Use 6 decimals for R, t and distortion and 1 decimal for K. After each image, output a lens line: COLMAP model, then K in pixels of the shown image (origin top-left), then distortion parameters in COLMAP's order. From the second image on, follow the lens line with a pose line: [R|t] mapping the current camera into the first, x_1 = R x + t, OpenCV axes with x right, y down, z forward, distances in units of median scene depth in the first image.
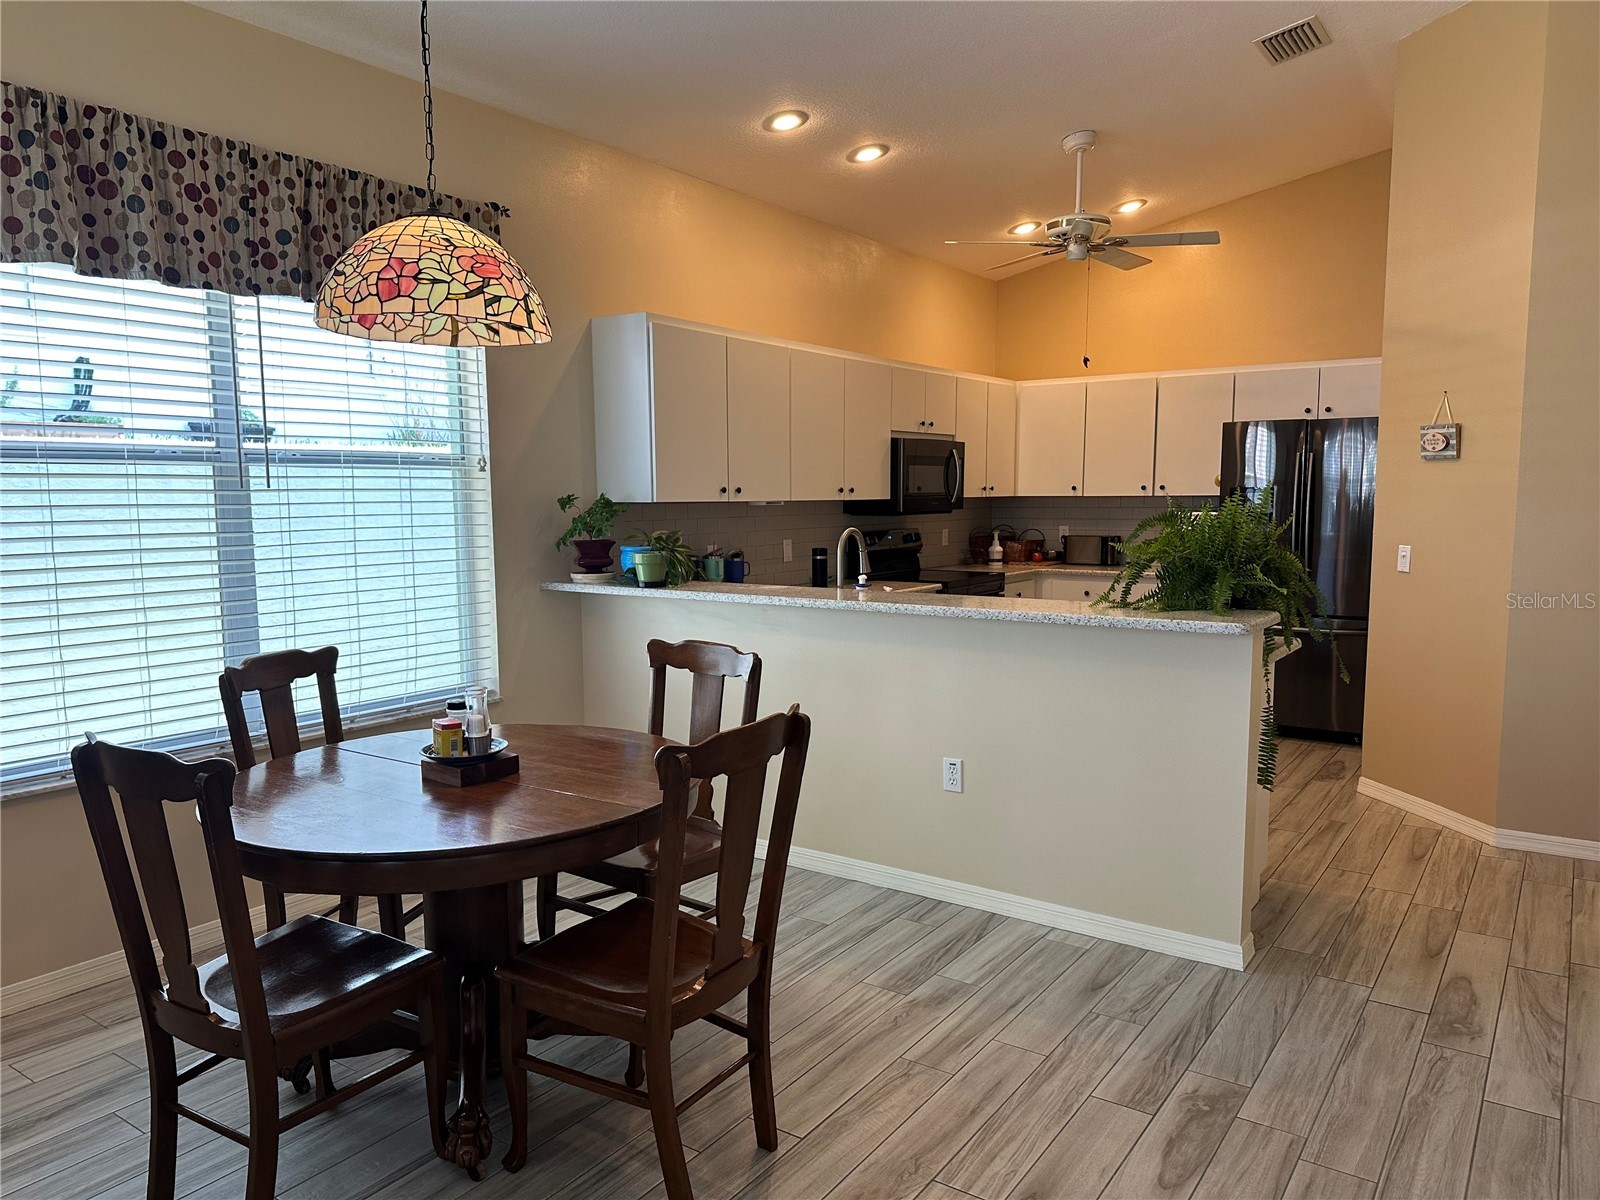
lens RADIAL K [[1135.4, 0, 790.9], [0, 1135.4, 610.1], [0, 0, 1]] dist [0.039752, -0.074327]
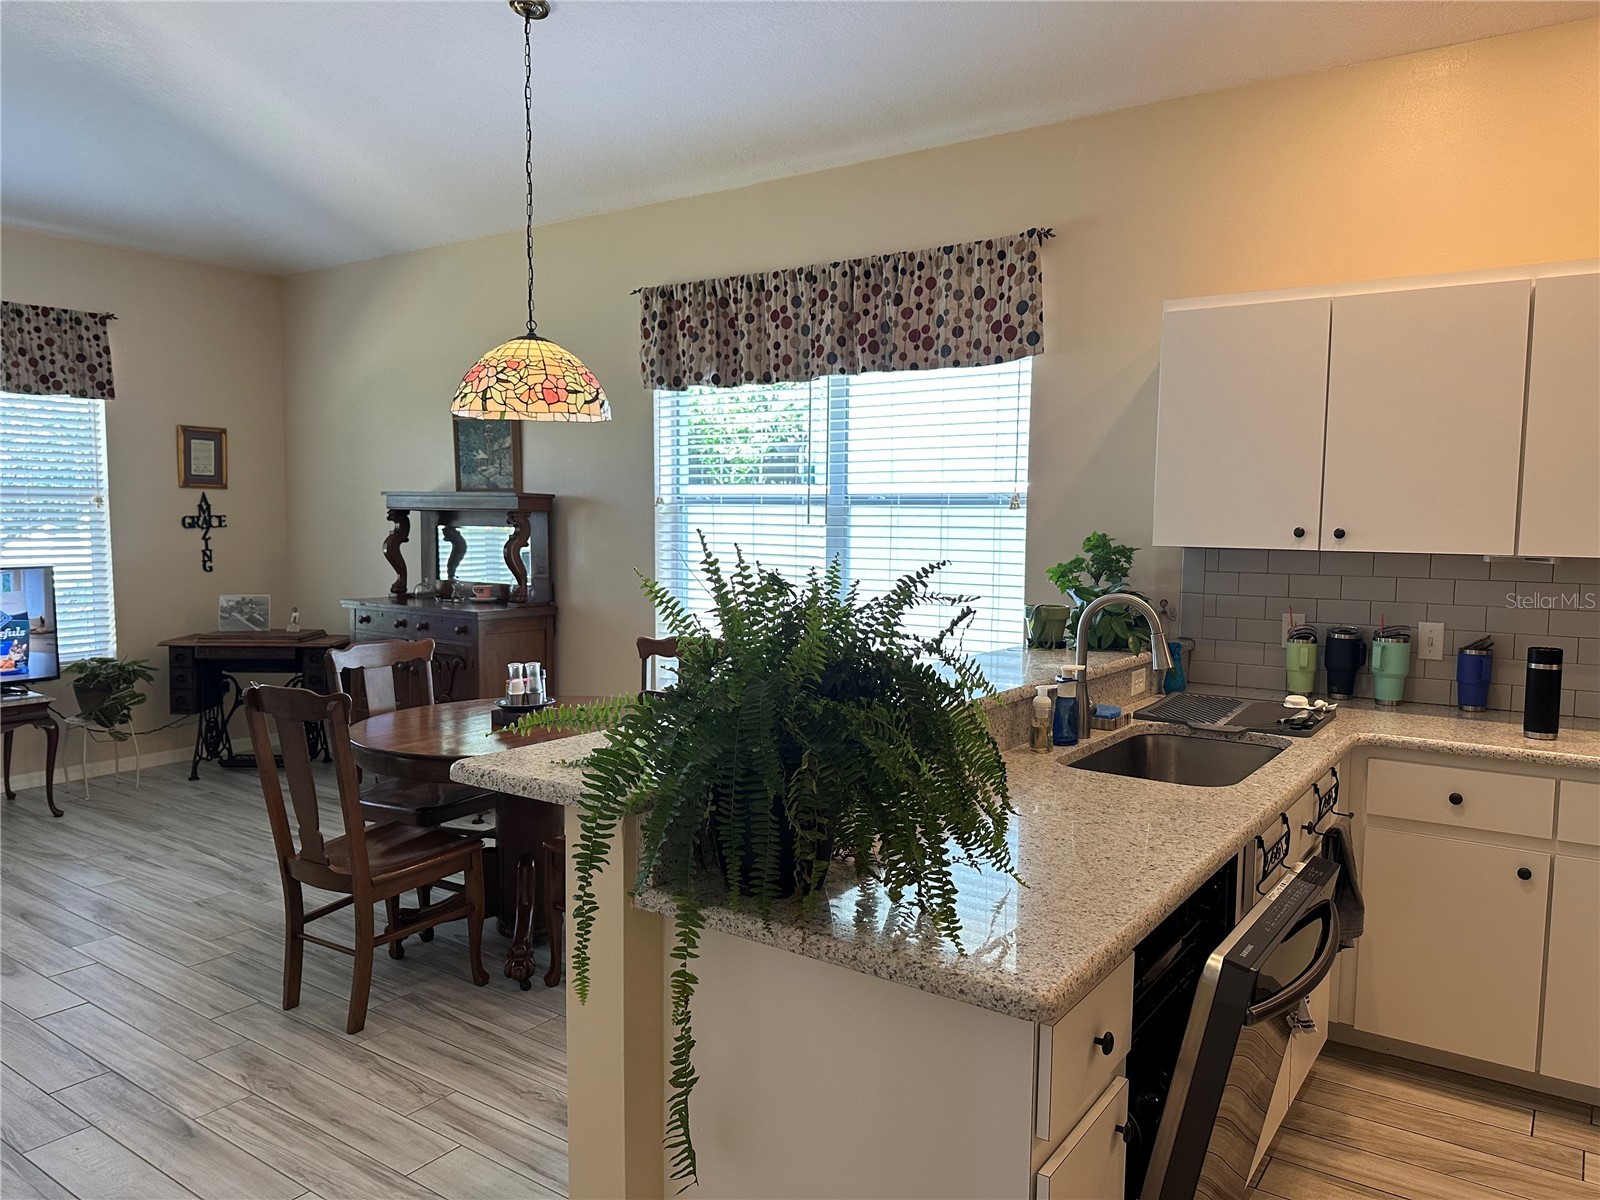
lens RADIAL K [[1135.4, 0, 823.8], [0, 1135.4, 610.1], [0, 0, 1]] dist [0.039752, -0.074327]
pose [[-0.011449, 0.076324, -0.997017, 0.864090], [-0.120492, 0.989712, 0.077148, -0.112980], [0.992648, 0.121015, -0.002134, 1.043726]]
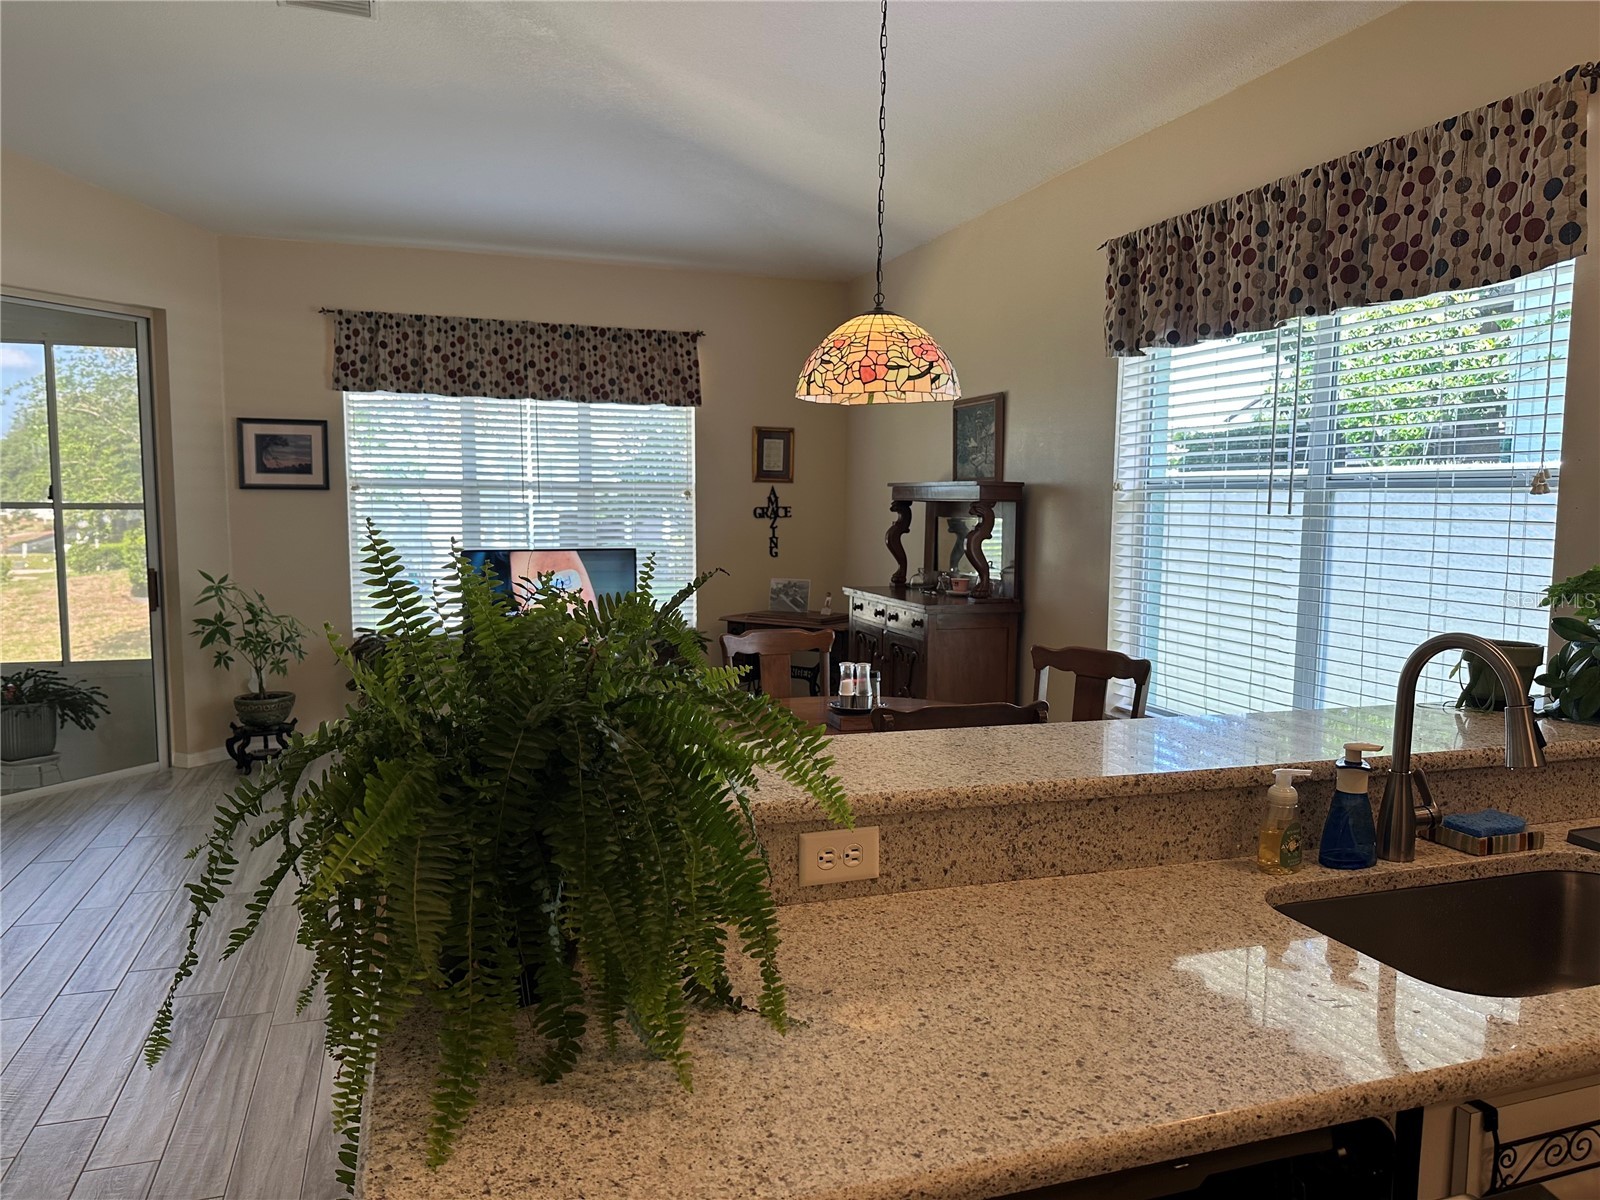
lens RADIAL K [[1135.4, 0, 774.6], [0, 1135.4, 614.0], [0, 0, 1]] dist [0.039752, -0.074327]
pose [[-0.619805, 0.069876, -0.781639, 0.624624], [-0.094591, 0.982114, 0.162804, -0.145586], [0.779034, 0.174843, -0.602109, 1.305700]]
